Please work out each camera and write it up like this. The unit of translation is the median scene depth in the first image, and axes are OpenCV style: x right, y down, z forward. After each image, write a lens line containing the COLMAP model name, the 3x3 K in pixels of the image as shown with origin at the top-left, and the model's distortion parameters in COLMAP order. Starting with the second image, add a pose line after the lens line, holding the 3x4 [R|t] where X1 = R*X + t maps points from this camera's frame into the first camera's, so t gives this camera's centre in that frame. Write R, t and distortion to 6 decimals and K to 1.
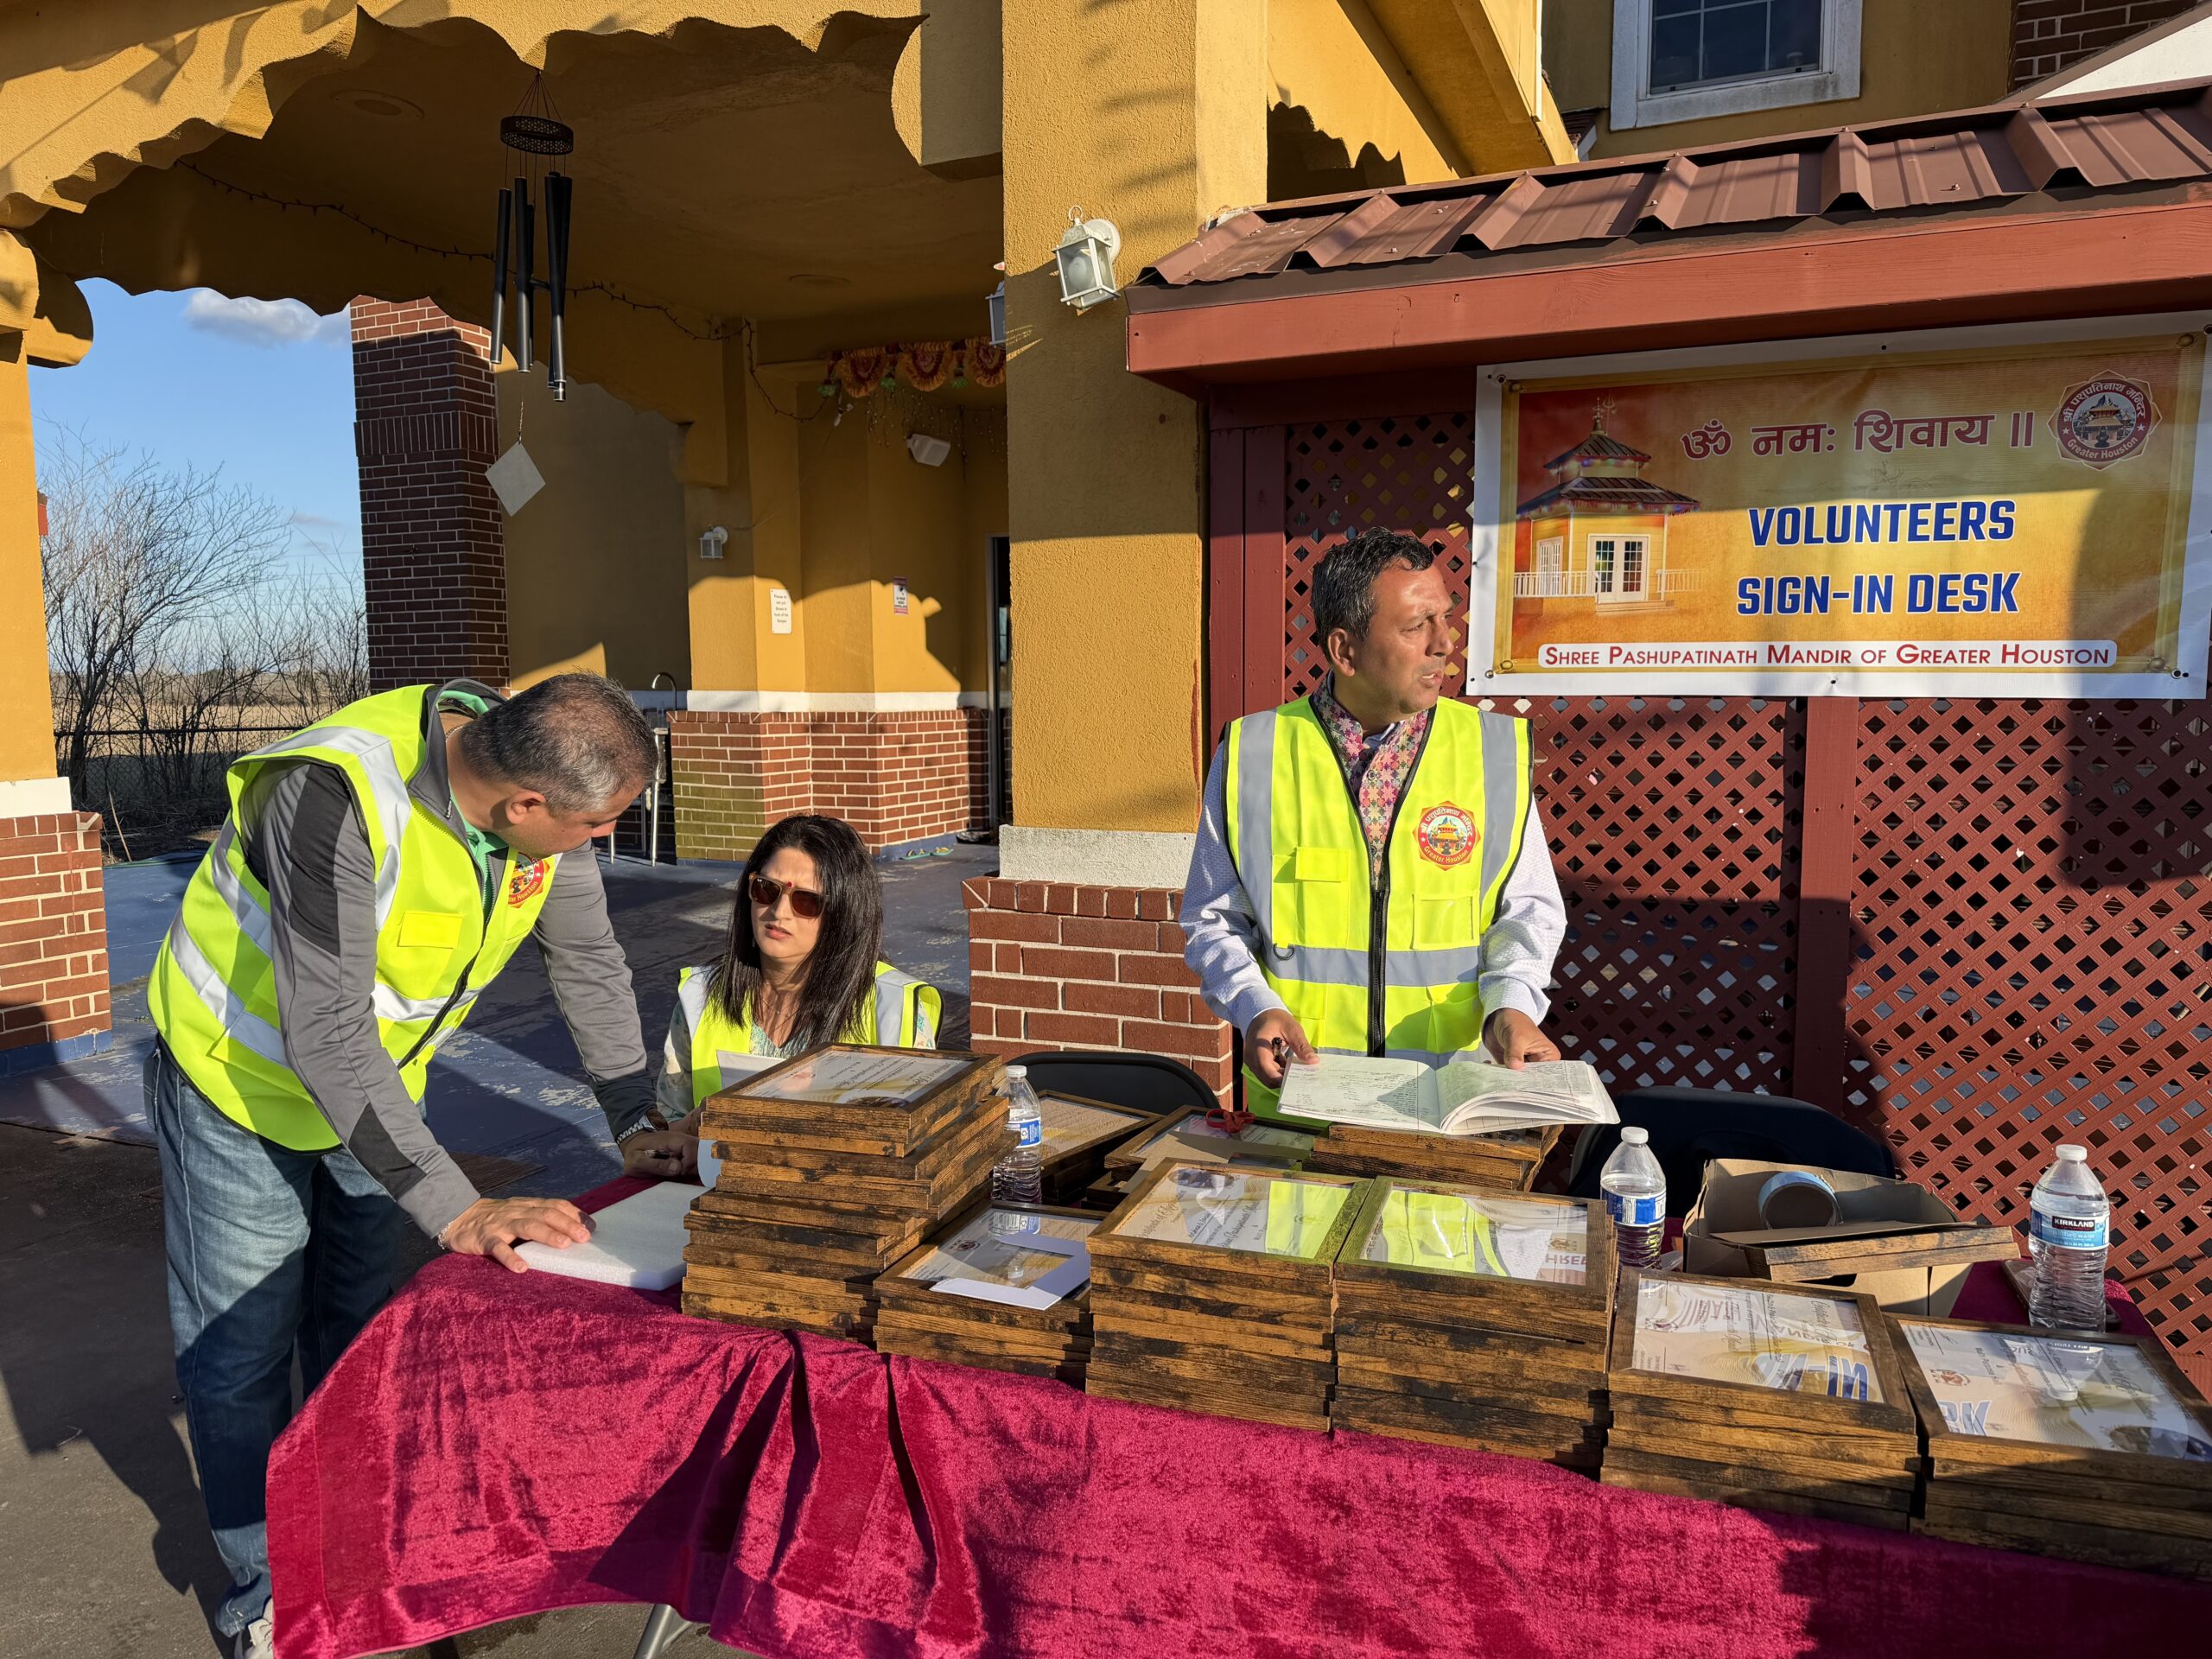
lens RADIAL K [[1551.7, 0, 1122.5], [0, 1551.7, 833.2], [0, 0, 1]] dist [0.057279, -0.065880]
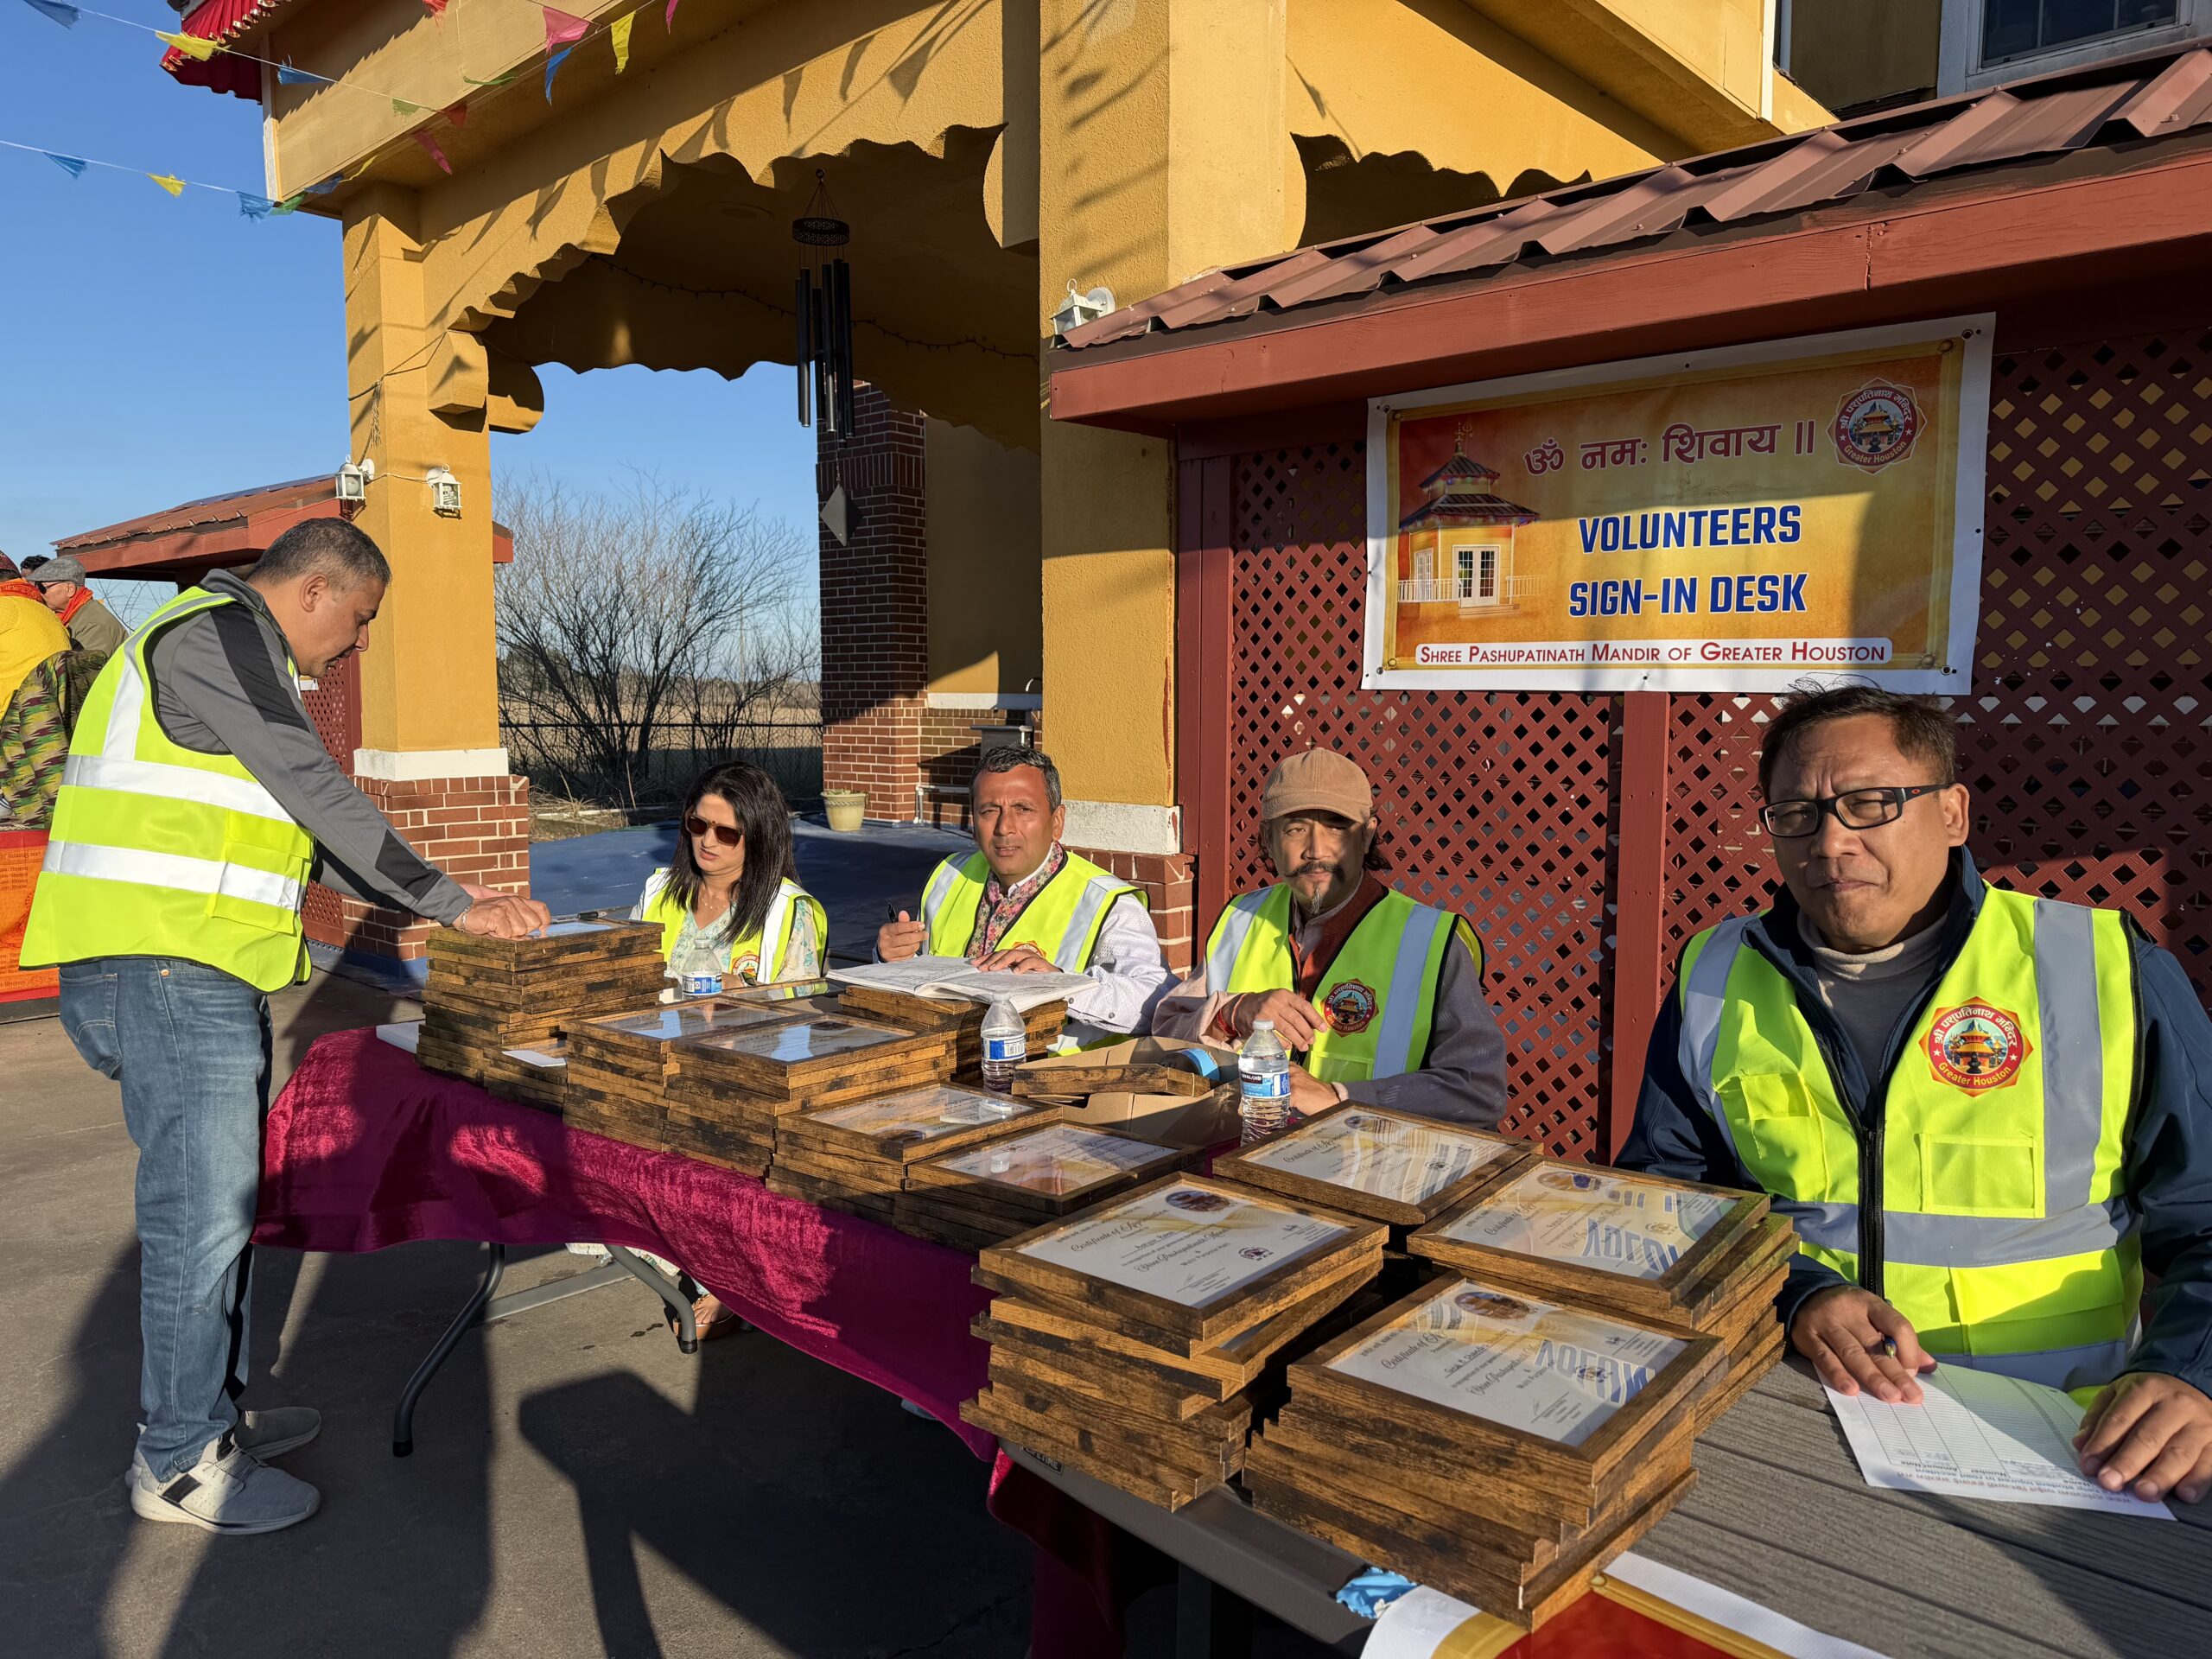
lens RADIAL K [[1551.7, 0, 1157.0], [0, 1551.7, 857.1], [0, 0, 1]] dist [0.057279, -0.065880]
pose [[0.948014, 0.042585, -0.315366, 0.475519], [-0.040183, 0.999093, 0.014118, 0.025384], [0.315681, -0.000711, 0.948865, -0.129327]]
